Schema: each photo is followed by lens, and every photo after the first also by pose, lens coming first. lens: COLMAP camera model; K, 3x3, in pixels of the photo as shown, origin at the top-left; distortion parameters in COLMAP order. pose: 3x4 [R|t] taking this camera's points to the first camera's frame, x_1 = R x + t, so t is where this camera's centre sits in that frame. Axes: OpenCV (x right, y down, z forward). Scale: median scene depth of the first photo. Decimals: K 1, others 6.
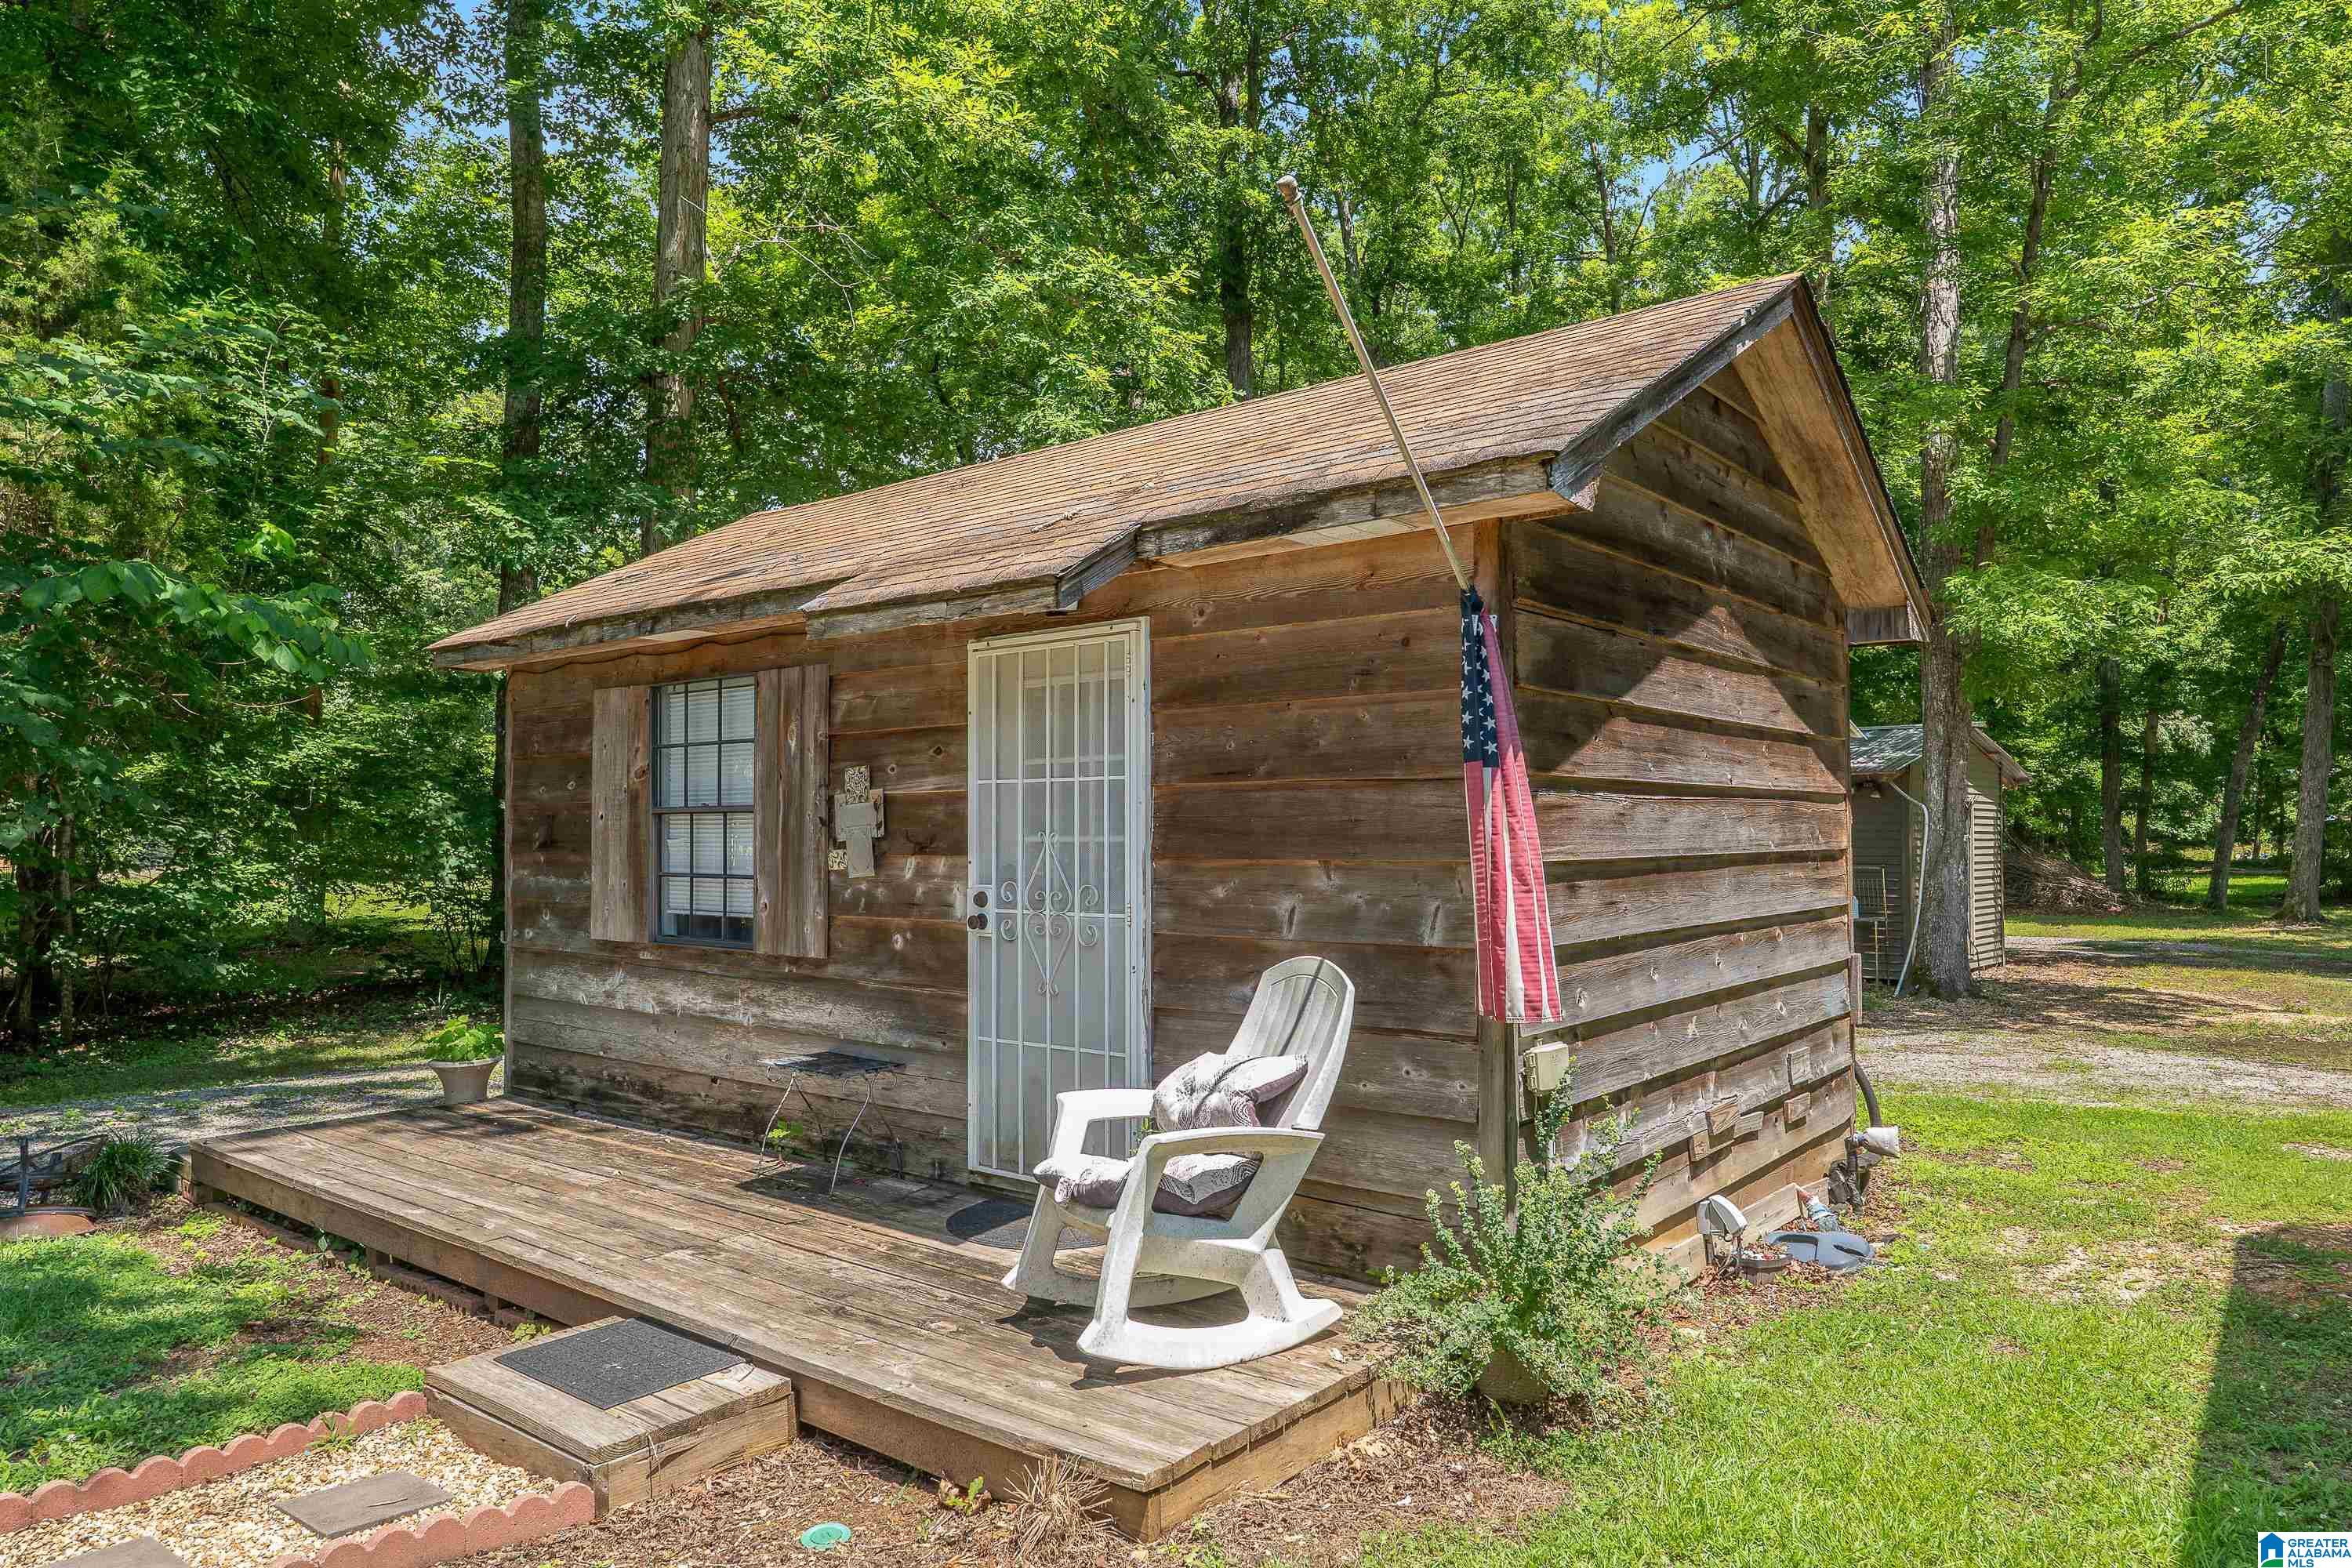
lens RADIAL K [[1474.5, 0, 1181.0], [0, 1474.5, 823.3], [0, 0, 1]] dist [-0.005457, 0.000344]
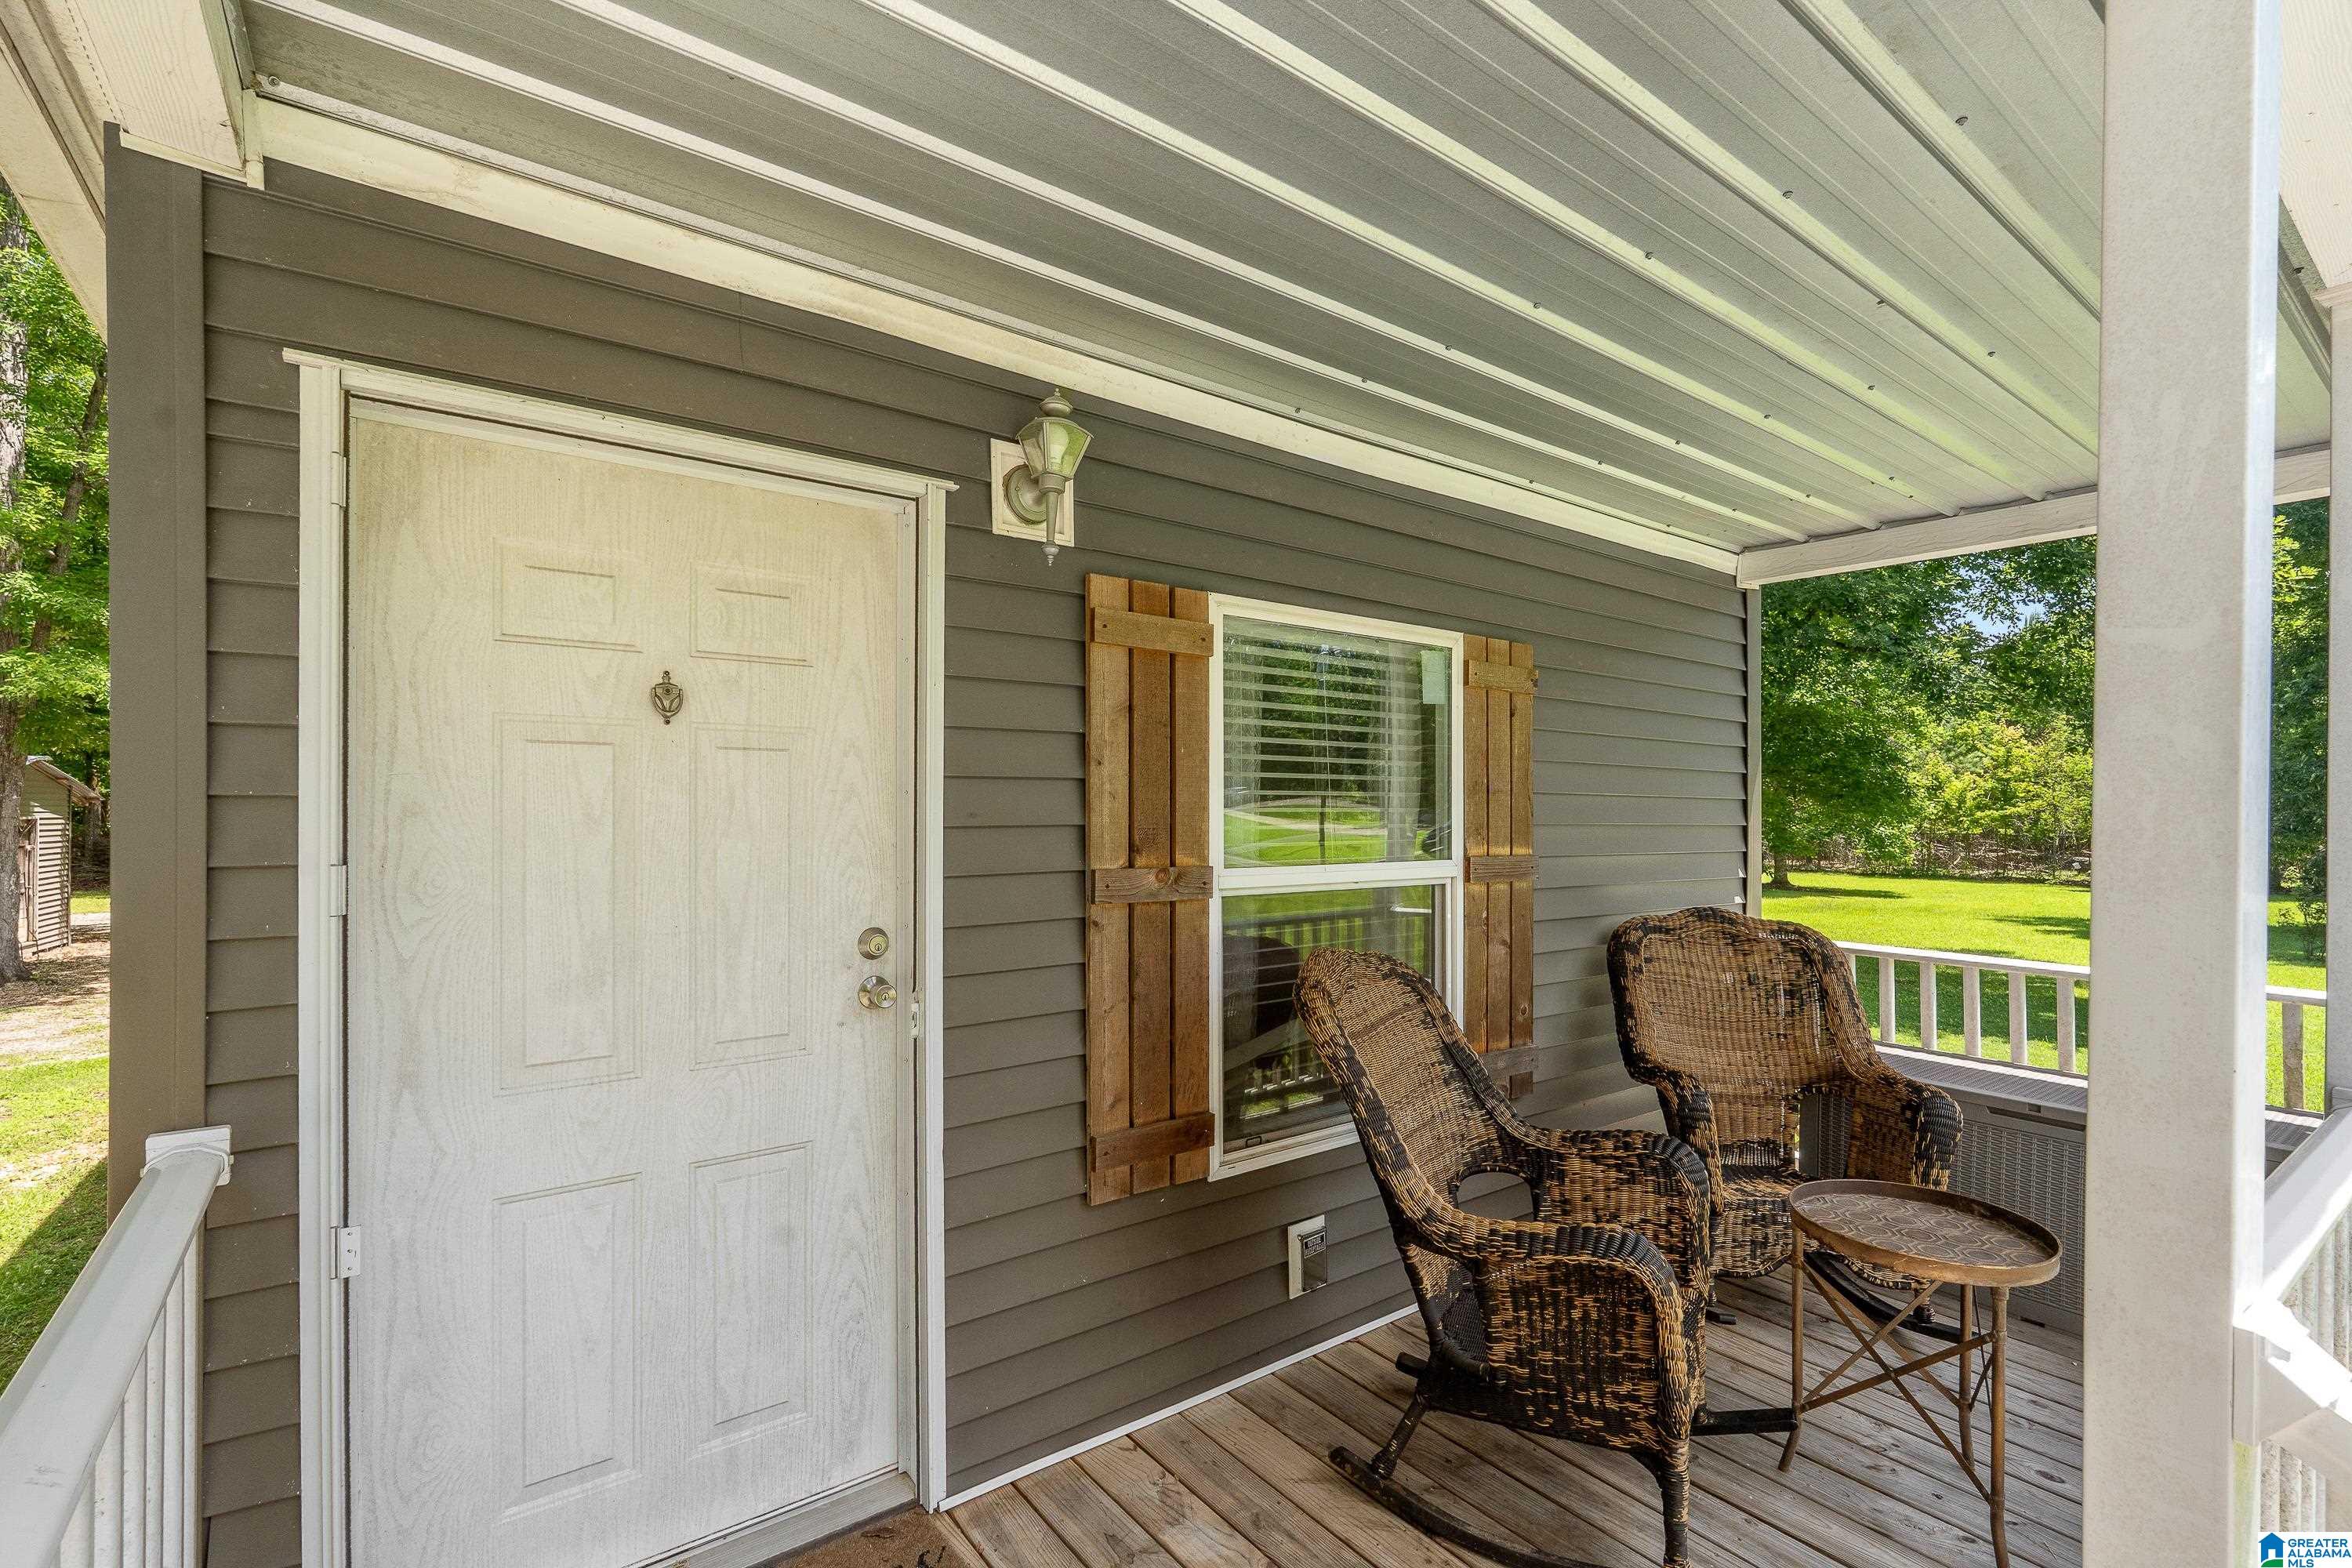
lens RADIAL K [[1059.0, 0, 1170.5], [0, 1059.0, 798.5], [0, 0, 1]] dist [-0.003338, -0.000519]
pose [[0.285971, 0.009727, 0.958189, -0.142421], [-0.019457, 0.999801, -0.004343, -0.128229], [-0.958041, -0.017402, 0.286104, -0.519487]]
